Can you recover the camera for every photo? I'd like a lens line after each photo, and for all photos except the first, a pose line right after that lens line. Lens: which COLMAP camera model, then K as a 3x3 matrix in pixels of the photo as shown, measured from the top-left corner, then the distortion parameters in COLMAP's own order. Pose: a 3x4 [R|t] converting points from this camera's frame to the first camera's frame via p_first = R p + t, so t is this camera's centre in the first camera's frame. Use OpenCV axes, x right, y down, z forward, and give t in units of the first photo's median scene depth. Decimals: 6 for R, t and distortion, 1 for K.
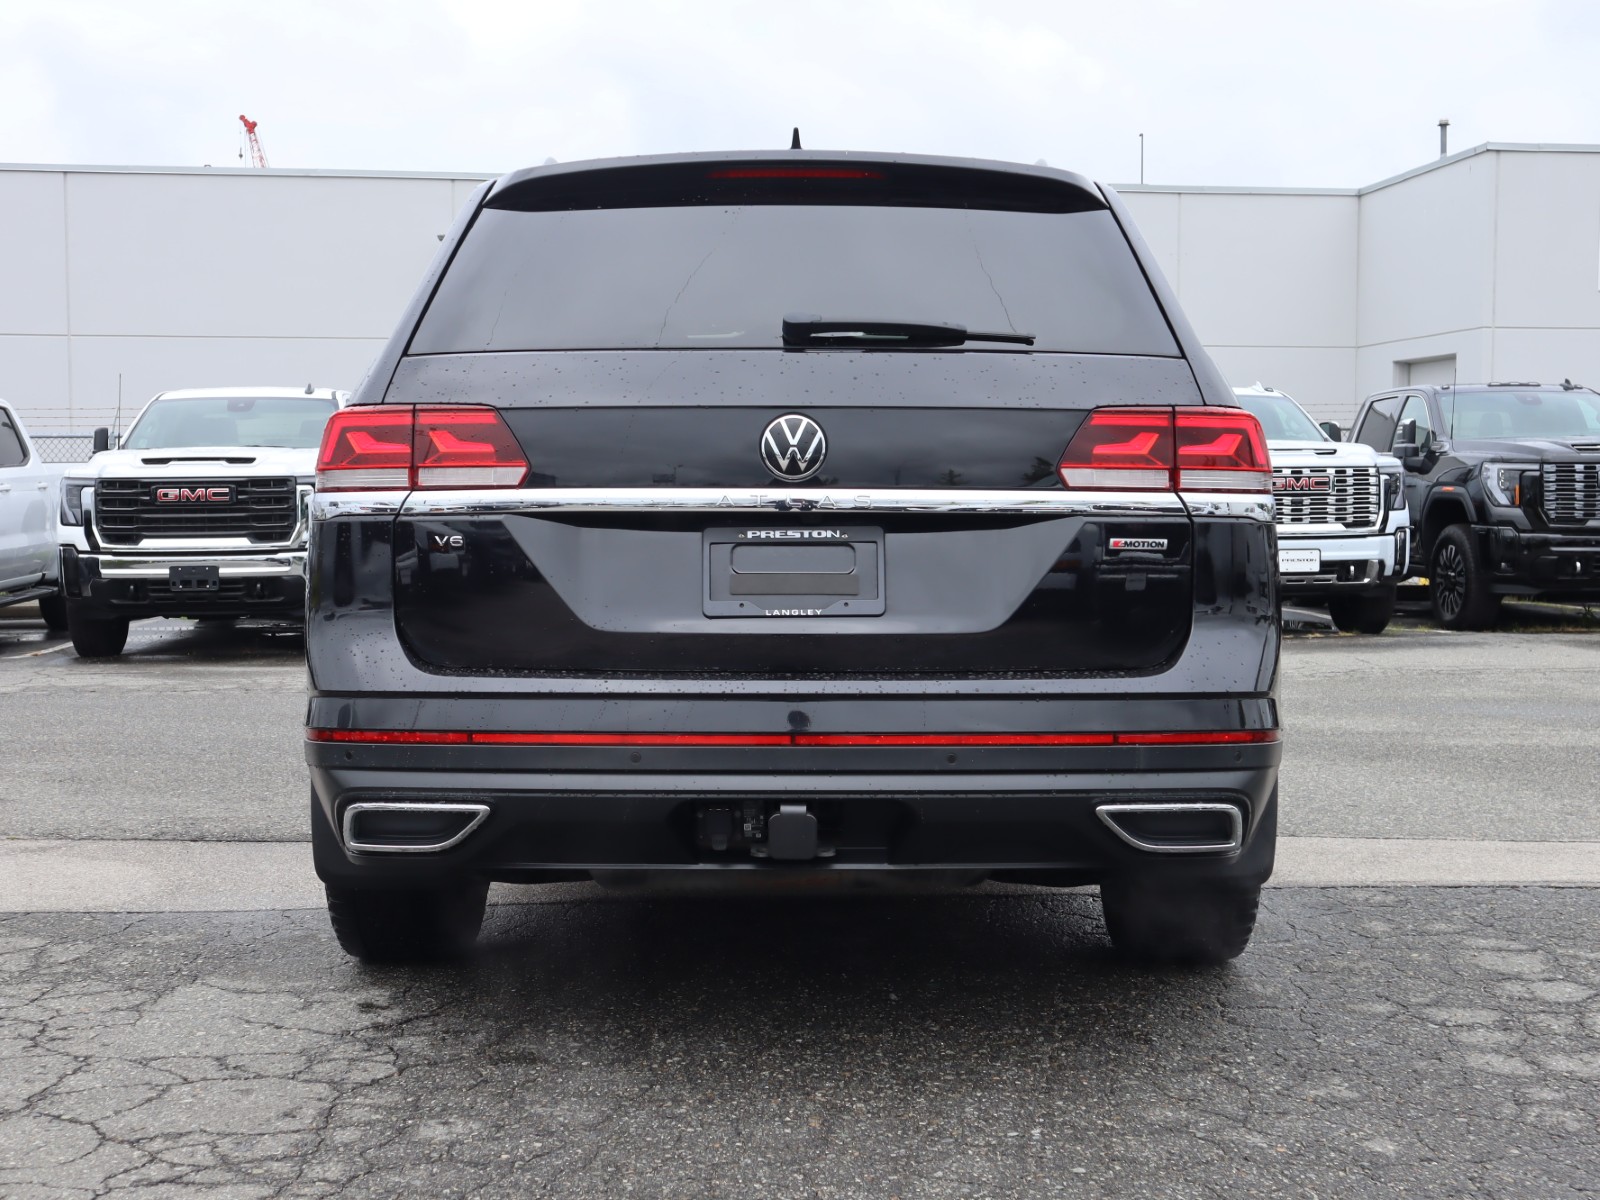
lens RADIAL K [[1994.0, 0, 800.0], [0, 1994.0, 600.0], [0, 0, 1]] dist [-0.025186, 0.073354]
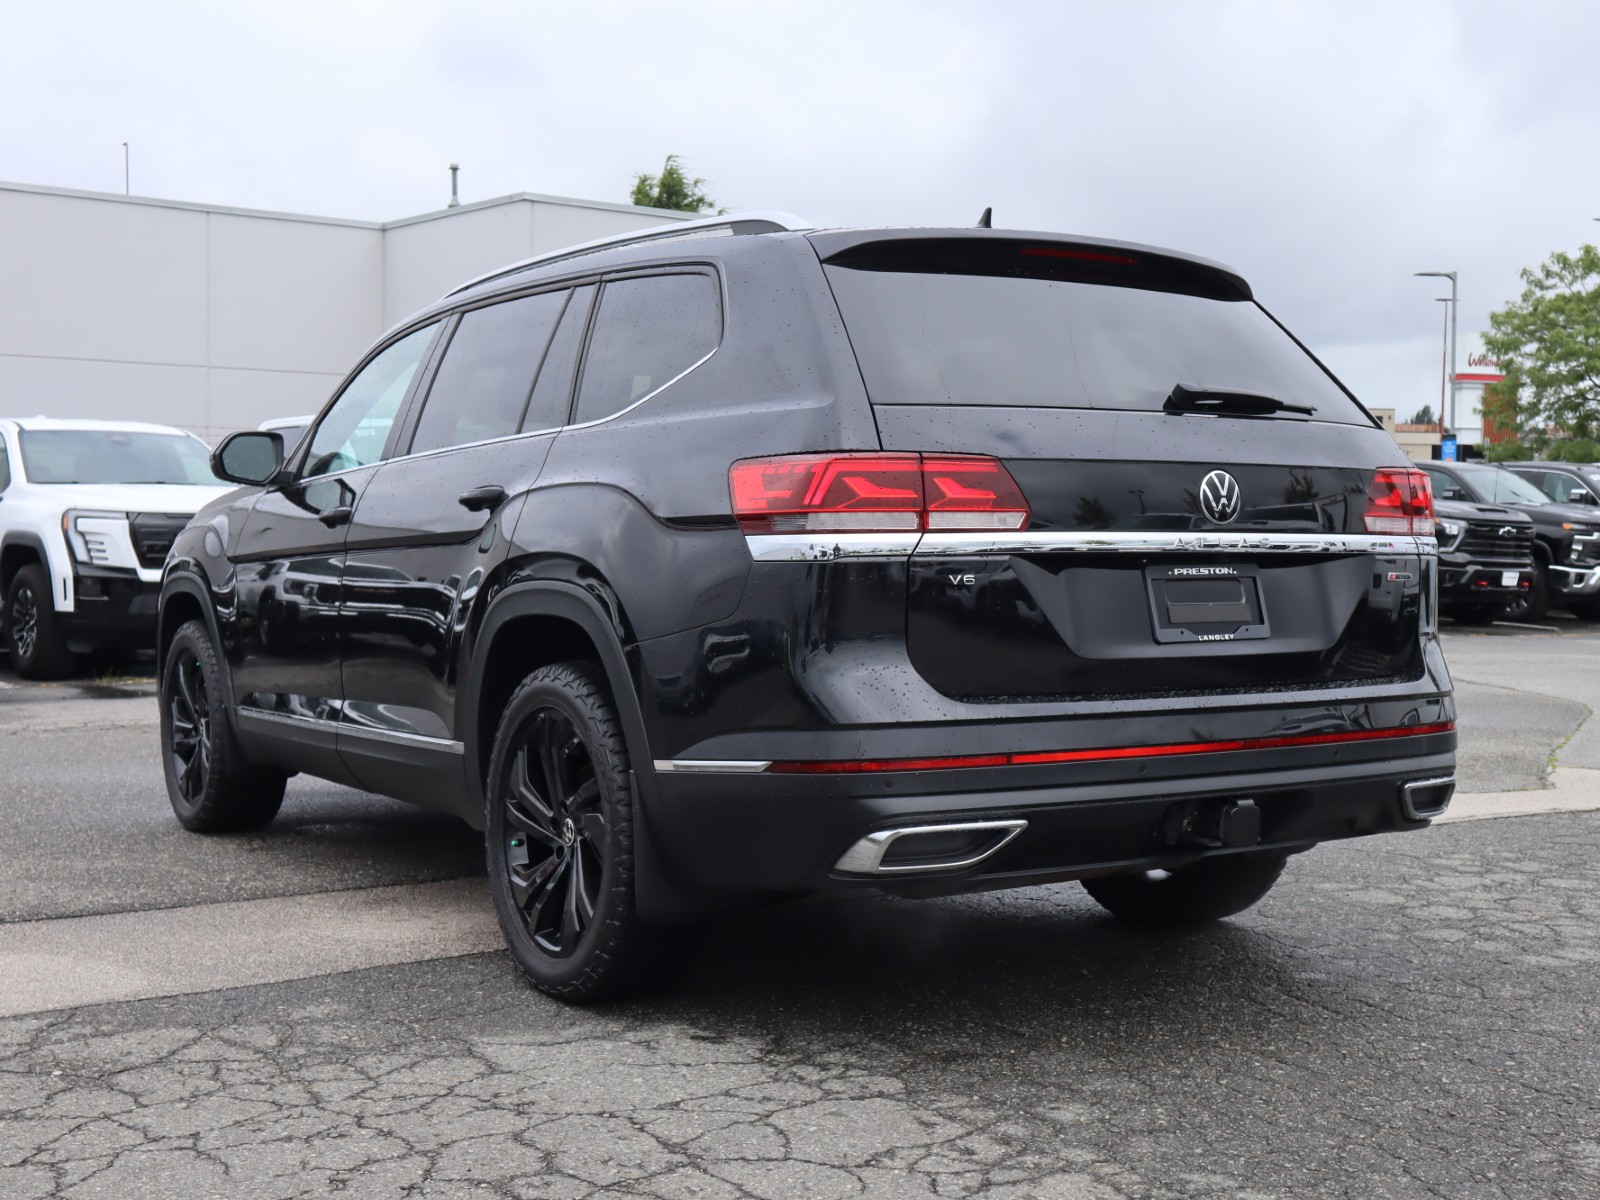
lens RADIAL K [[1994.0, 0, 800.0], [0, 1994.0, 600.0], [0, 0, 1]] dist [-0.025186, 0.073354]
pose [[0.849396, -0.015700, 0.527522, -0.823477], [0.021792, 0.999748, -0.005335, -0.014720], [-0.527305, 0.016027, 0.849525, 0.125421]]
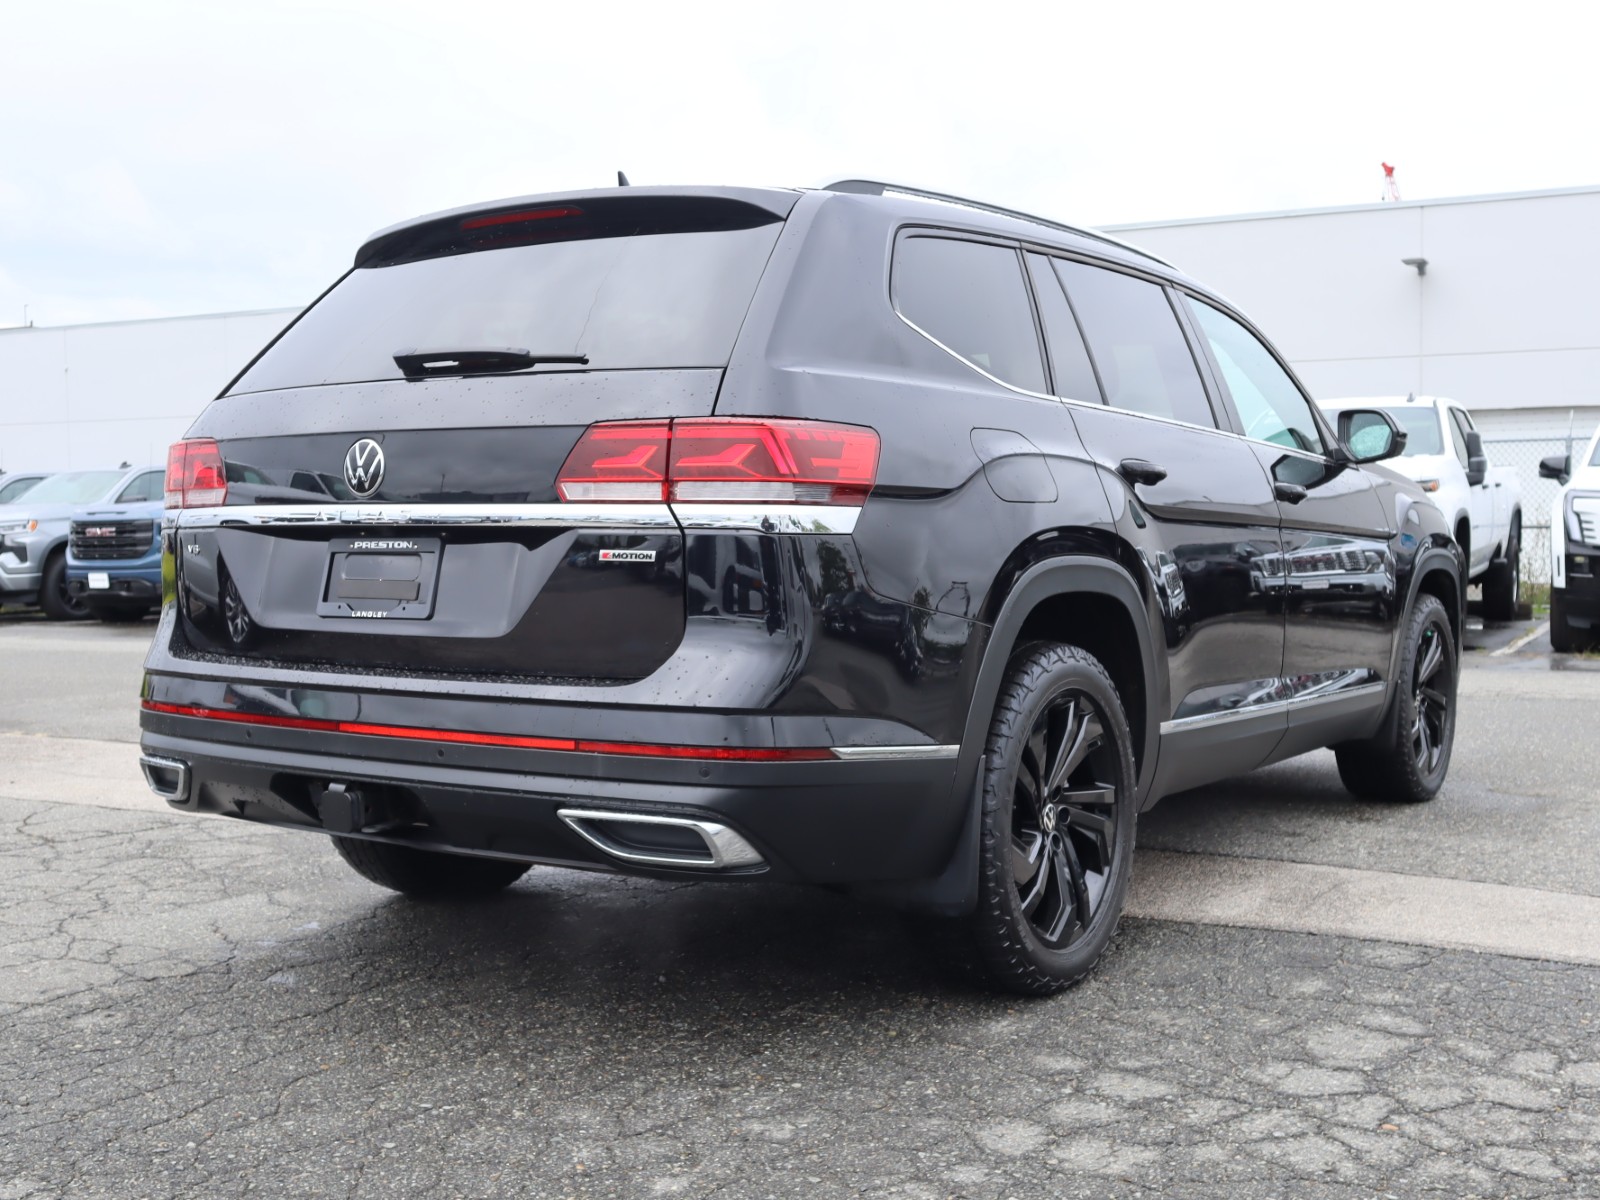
lens RADIAL K [[1778.2, 0, 800.0], [0, 1778.2, 600.0], [0, 0, 1]] dist [-0.078625, 0.212746]
pose [[0.833526, 0.022188, -0.552035, 0.741436], [-0.021264, 0.999741, 0.008075, -0.014788], [0.552071, 0.005008, 0.833782, 0.295969]]
